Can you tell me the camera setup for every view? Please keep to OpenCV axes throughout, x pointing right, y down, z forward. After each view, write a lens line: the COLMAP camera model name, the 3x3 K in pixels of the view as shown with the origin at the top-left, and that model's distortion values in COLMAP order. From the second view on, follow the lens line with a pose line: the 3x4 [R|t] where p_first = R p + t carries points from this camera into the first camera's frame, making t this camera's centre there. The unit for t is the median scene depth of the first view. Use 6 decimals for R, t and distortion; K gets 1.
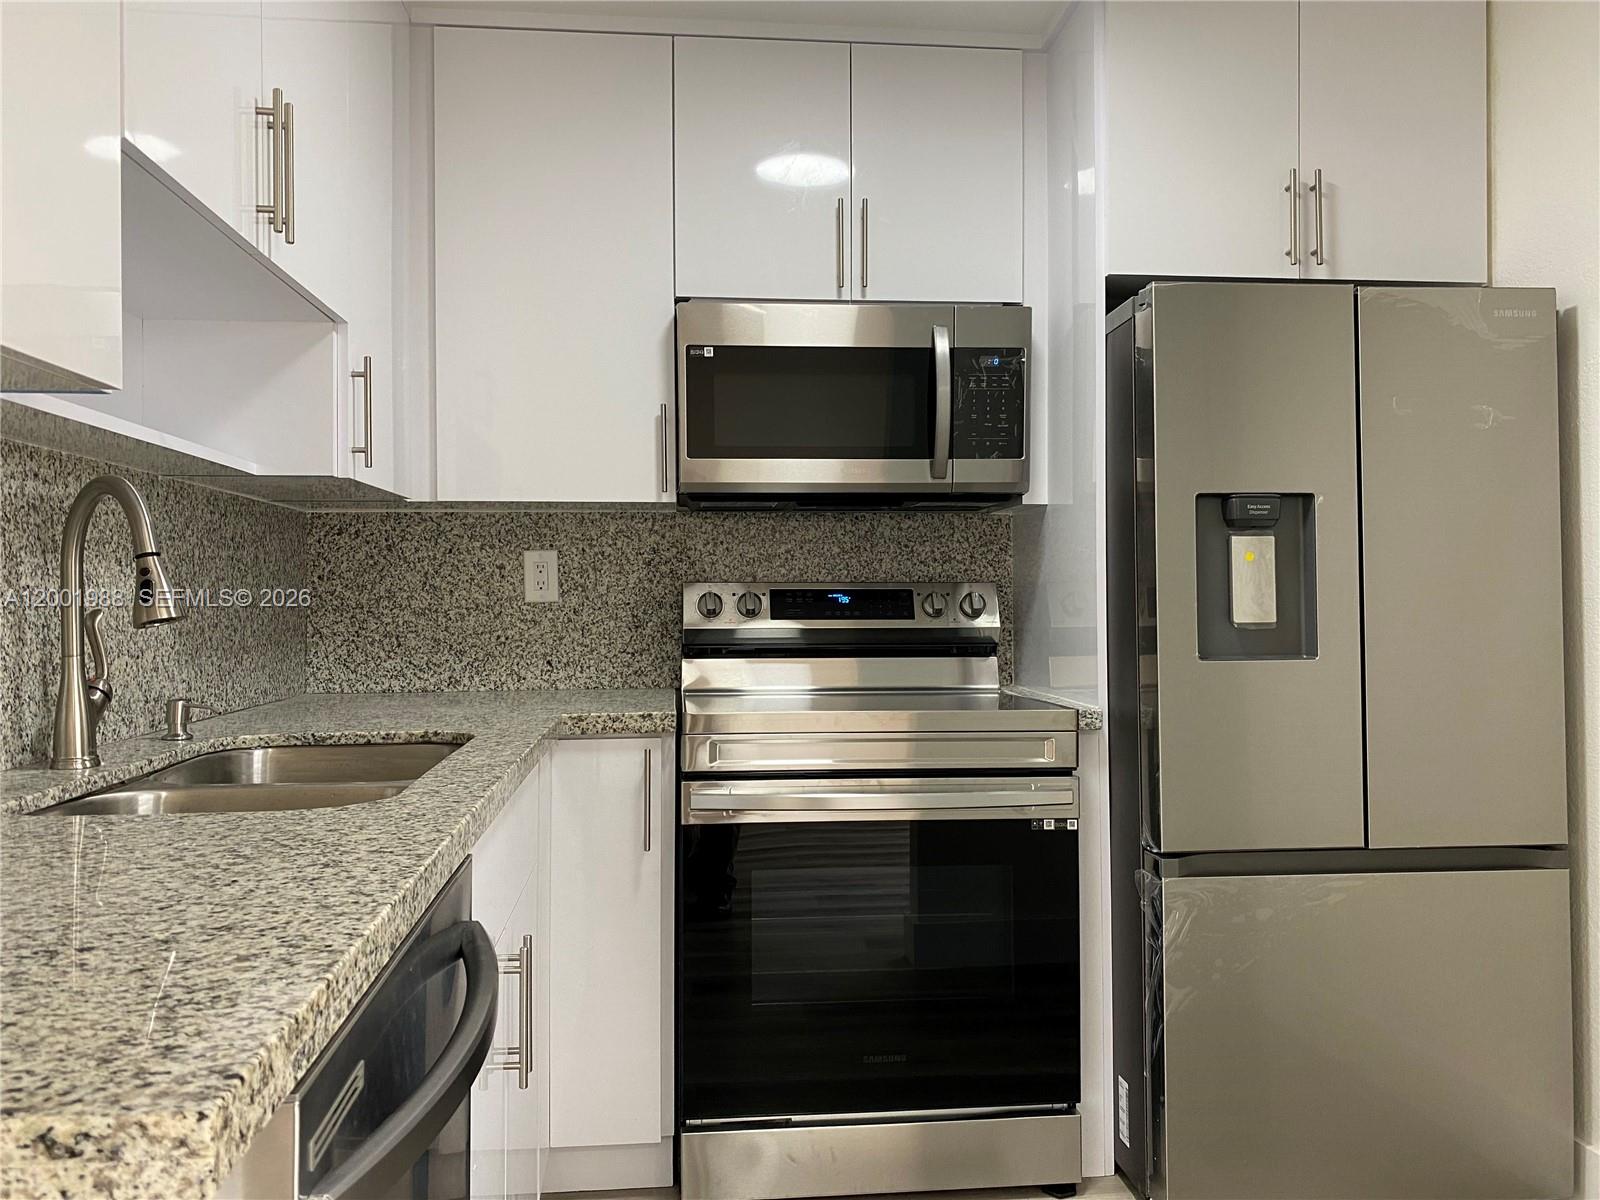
lens RADIAL K [[1217.4, 0, 800.0], [0, 1217.4, 600.0], [0, 0, 1]] dist [-0.038111, 0.000614]
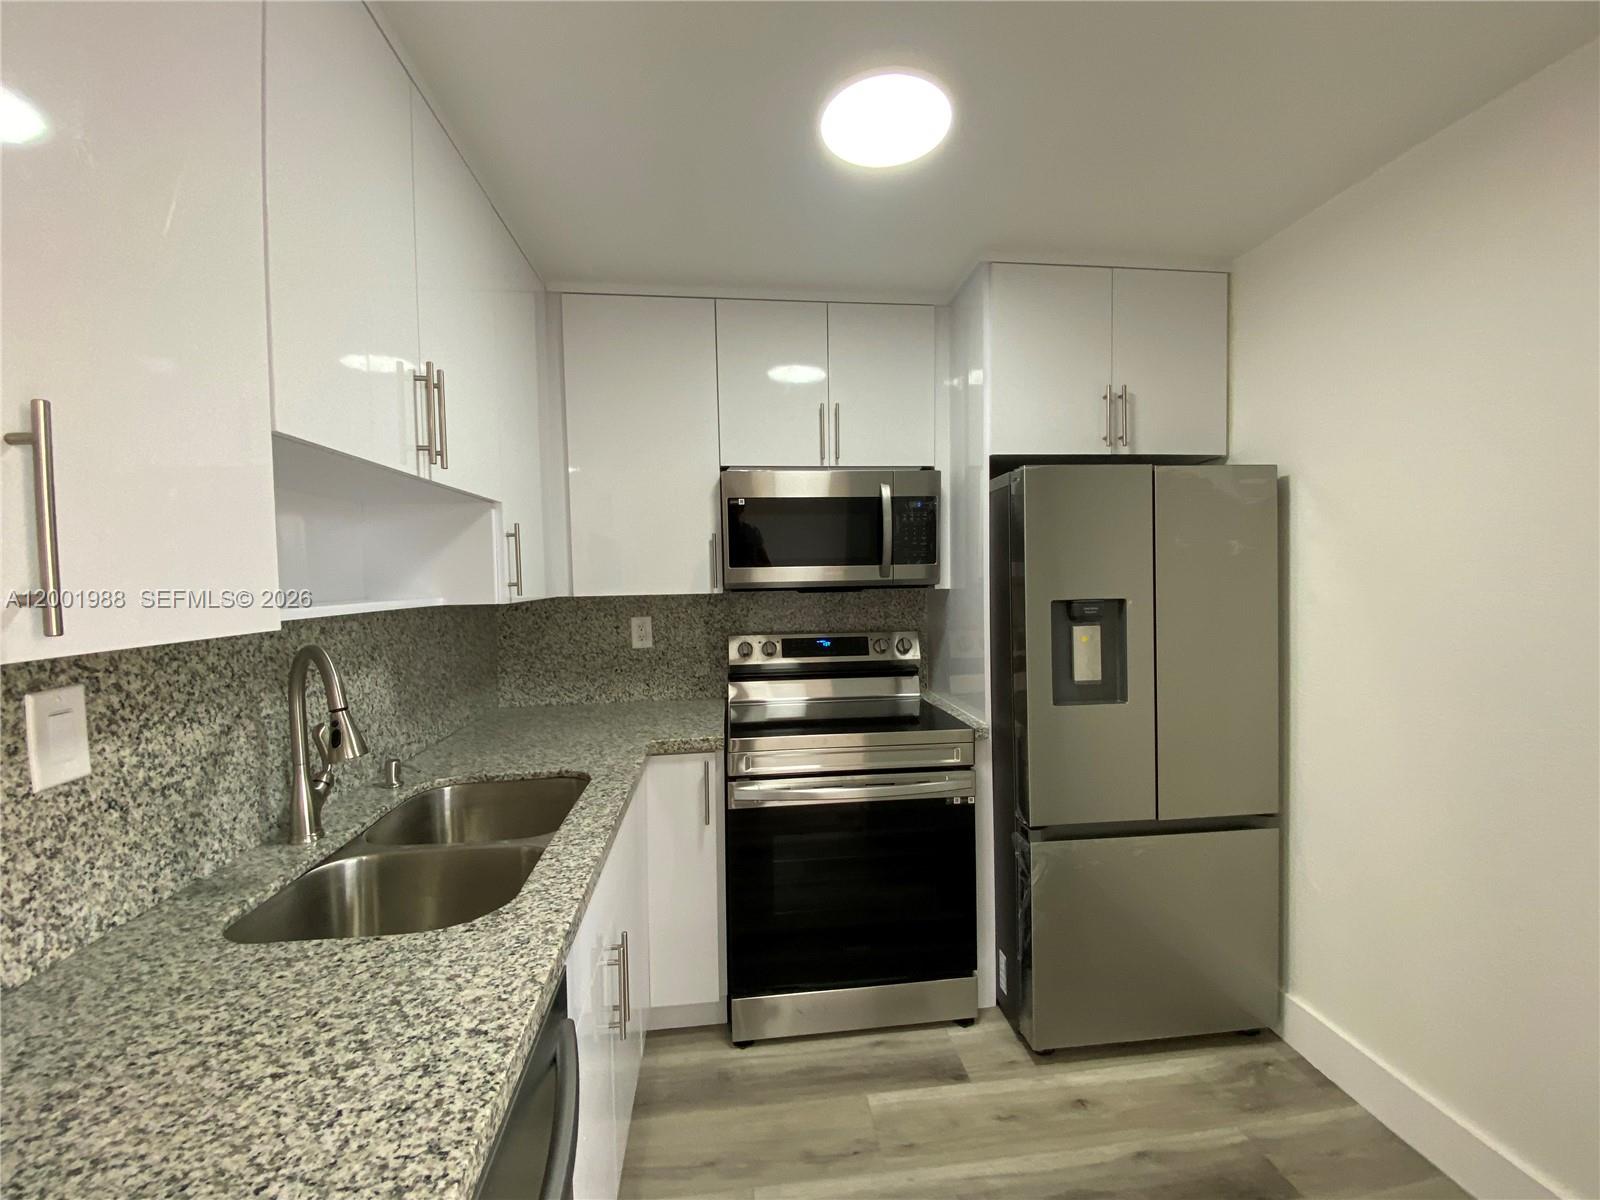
lens RADIAL K [[644.3, 0, 807.7], [0, 644.3, 599.7], [0, 0, 1]] dist [-0.000097, -0.028059]
pose [[0.999748, -0.013272, 0.018087, -0.004740], [0.012569, 0.999181, 0.038456, -0.111931], [-0.018583, -0.038219, 0.999097, 0.151346]]
